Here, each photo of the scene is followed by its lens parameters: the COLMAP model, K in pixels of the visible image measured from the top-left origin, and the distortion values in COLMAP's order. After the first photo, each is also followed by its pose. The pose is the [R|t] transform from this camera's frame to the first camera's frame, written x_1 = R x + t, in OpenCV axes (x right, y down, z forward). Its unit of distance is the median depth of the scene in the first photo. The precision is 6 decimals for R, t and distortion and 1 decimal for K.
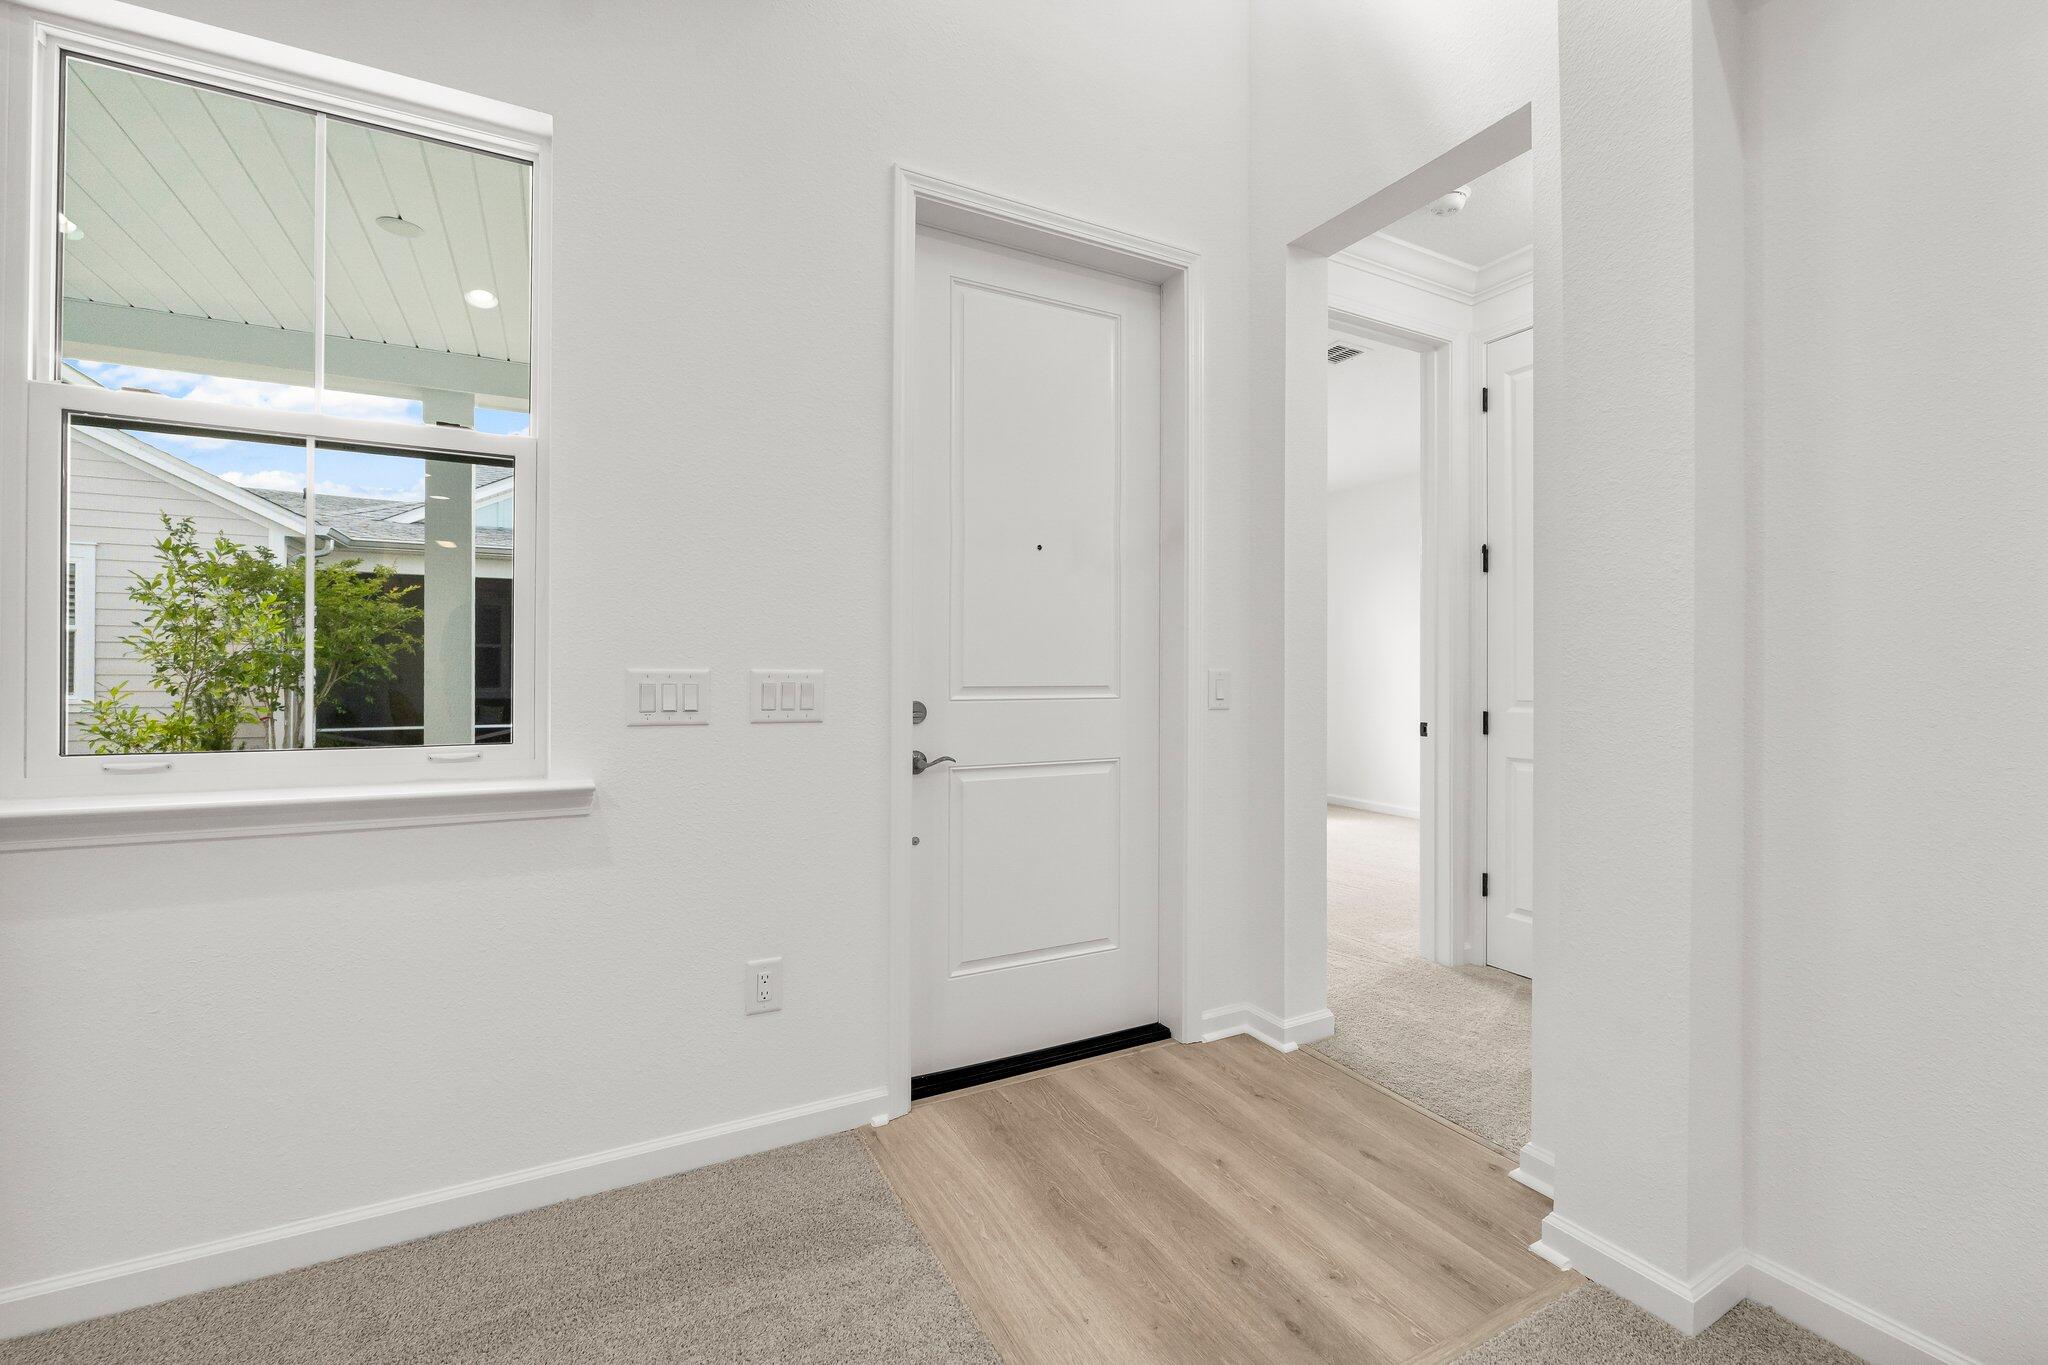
lens RADIAL K [[862.1, 0, 1027.9], [0, 862.1, 671.1], [0, 0, 1]] dist [-0.007973, -0.000003]
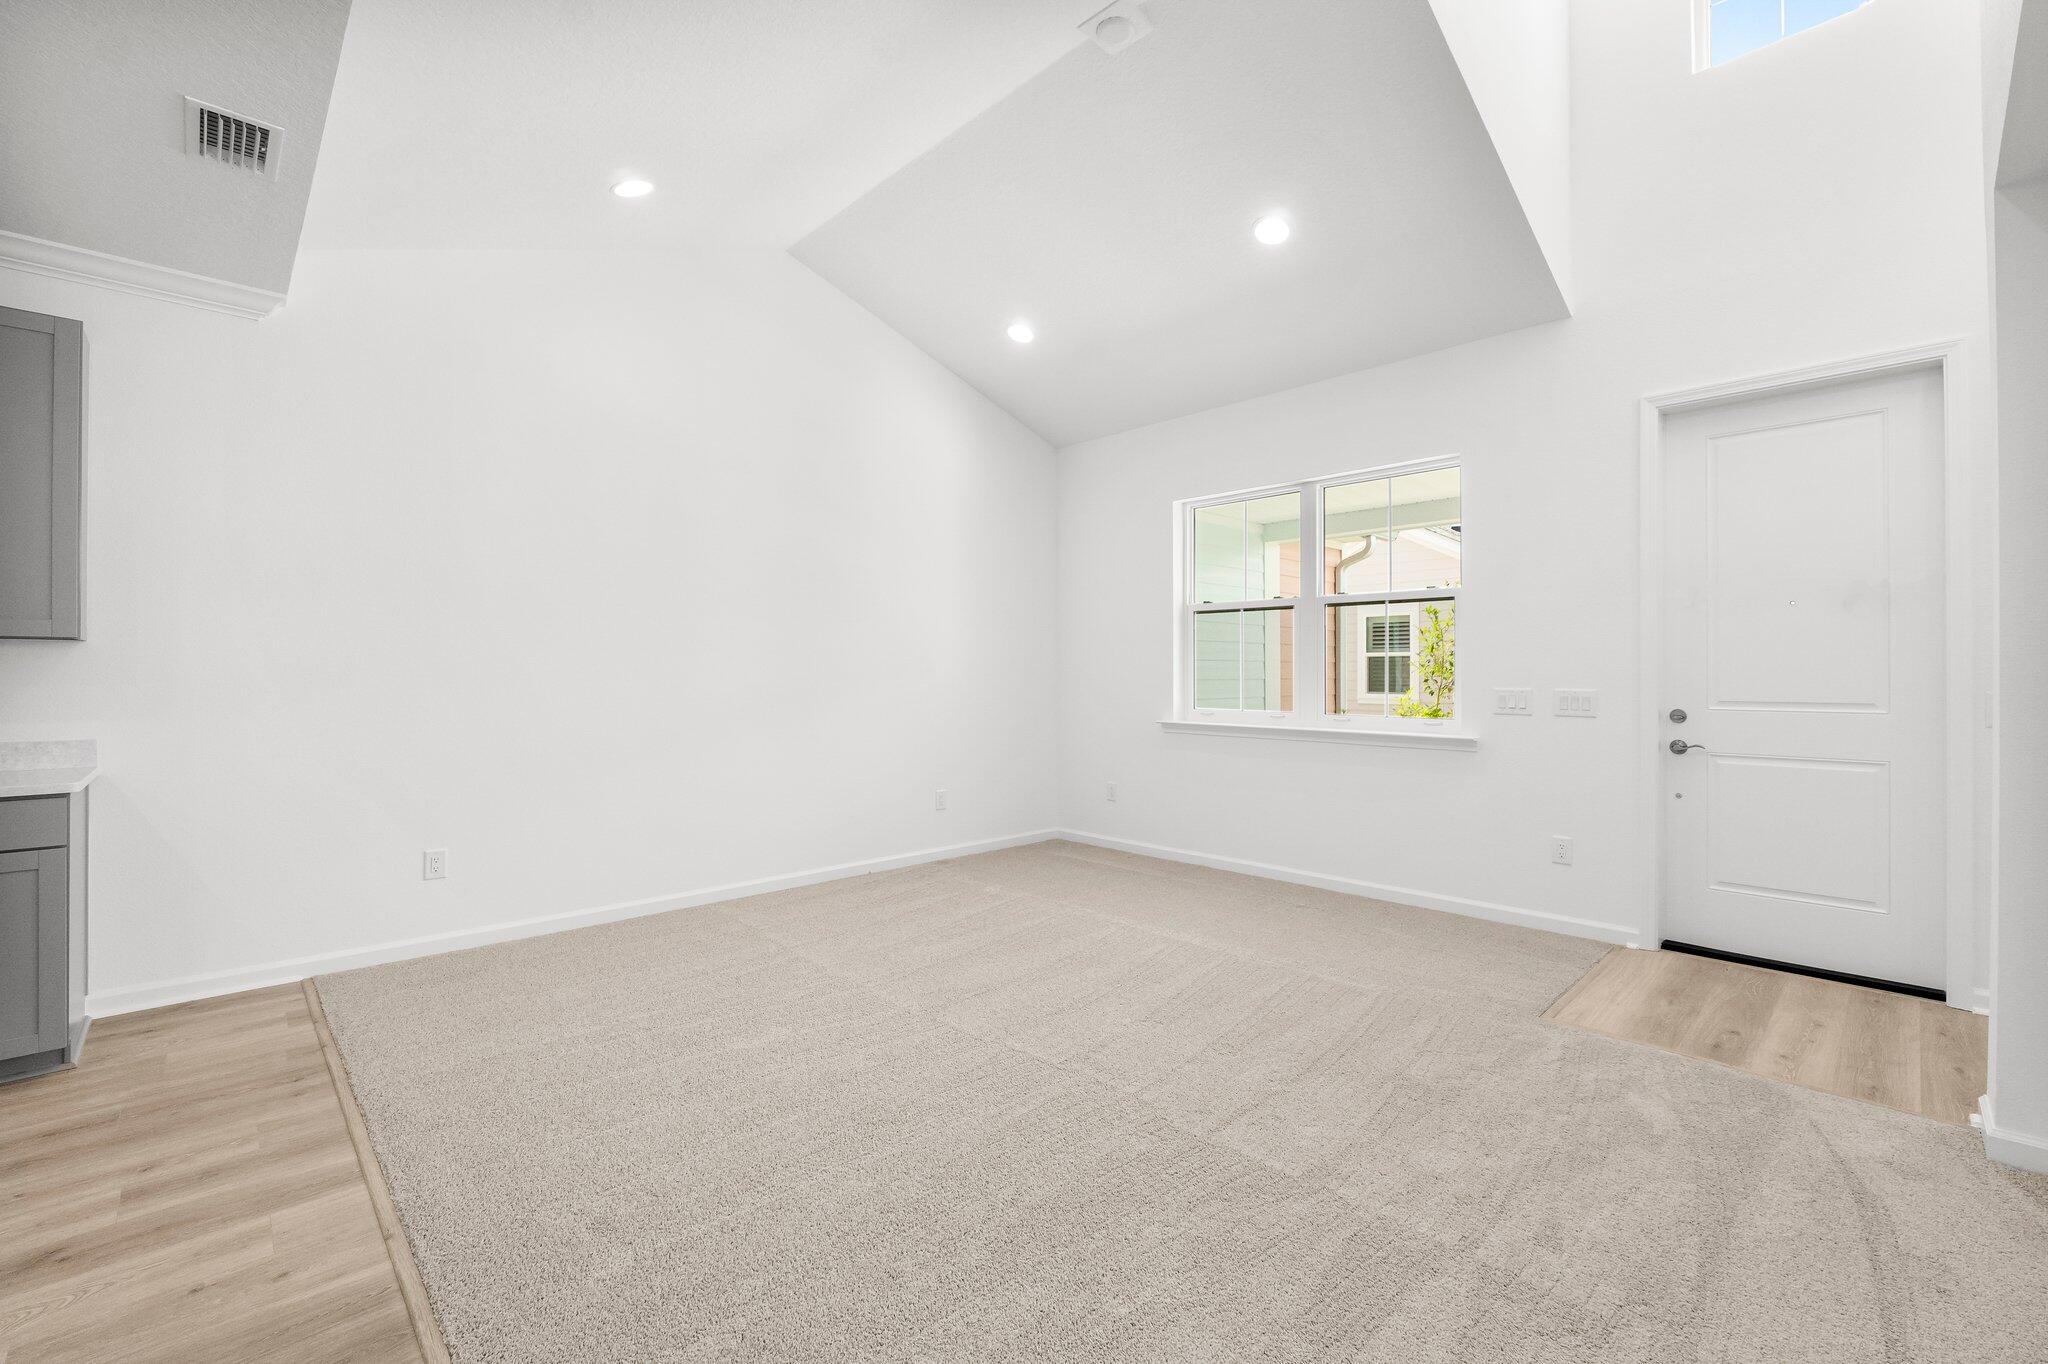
lens RADIAL K [[862.1, 0, 1027.9], [0, 862.1, 670.6], [0, 0, 1]] dist [-0.007973, -0.000003]
pose [[0.270438, -0.006459, -0.962716, 1.180663], [0.000576, 0.999978, -0.006548, -0.030179], [0.962737, 0.001216, 0.270436, -0.662252]]
